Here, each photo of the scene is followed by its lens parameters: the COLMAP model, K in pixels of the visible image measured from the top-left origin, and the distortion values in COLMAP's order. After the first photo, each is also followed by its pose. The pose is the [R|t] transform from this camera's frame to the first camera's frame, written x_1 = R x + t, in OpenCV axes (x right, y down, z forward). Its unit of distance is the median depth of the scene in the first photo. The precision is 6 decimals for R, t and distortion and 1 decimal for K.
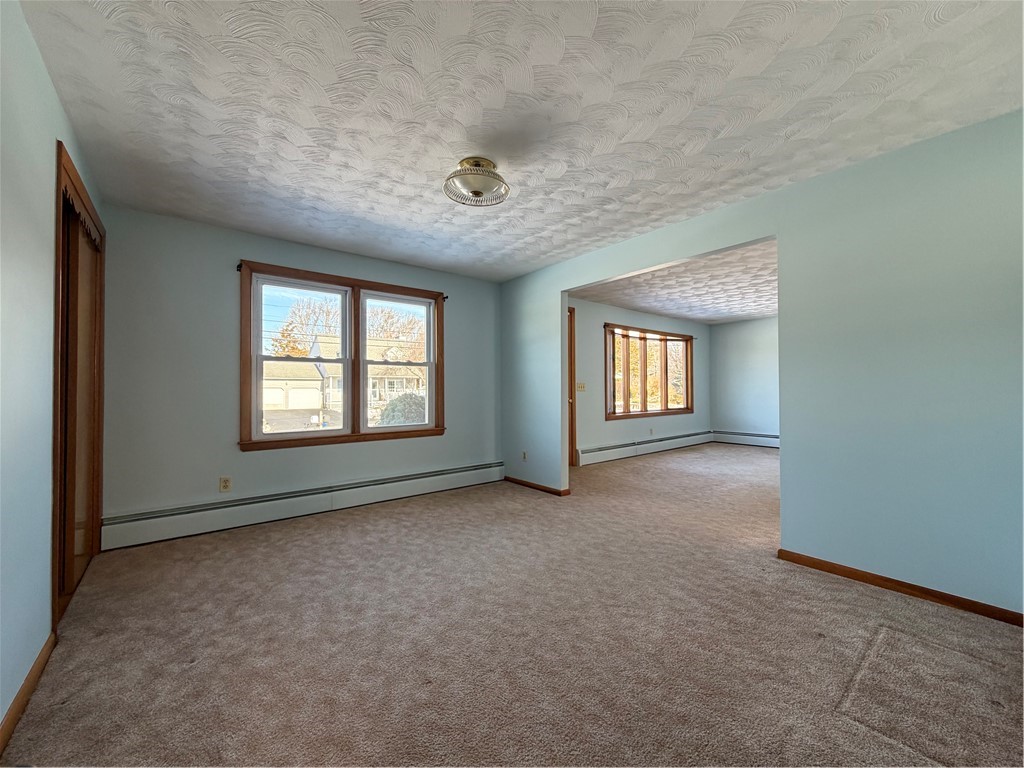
lens RADIAL K [[409.9, 0, 512.3], [0, 409.9, 381.9], [0, 0, 1]] dist [0.002557, -0.000308]
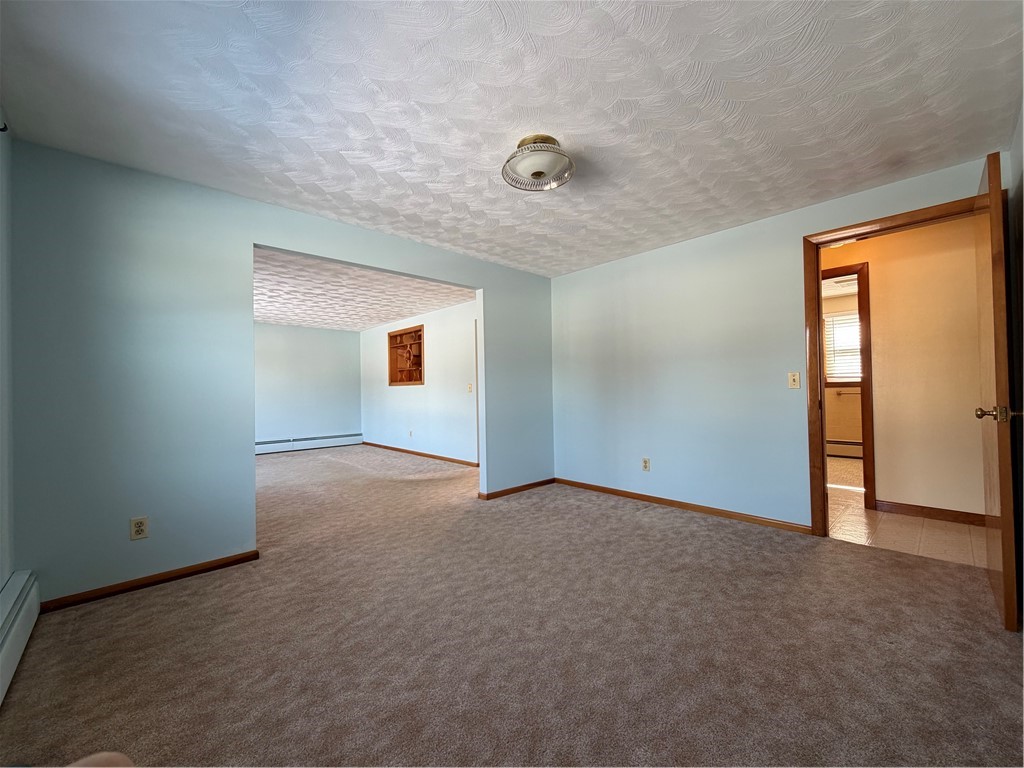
lens RADIAL K [[409.9, 0, 516.1], [0, 409.9, 387.2], [0, 0, 1]] dist [0.002557, -0.000308]
pose [[-0.082638, 0.012895, 0.996496, -0.673907], [0.002250, 0.999916, -0.012753, 0.020432], [-0.996577, 0.001189, -0.082661, 0.770379]]
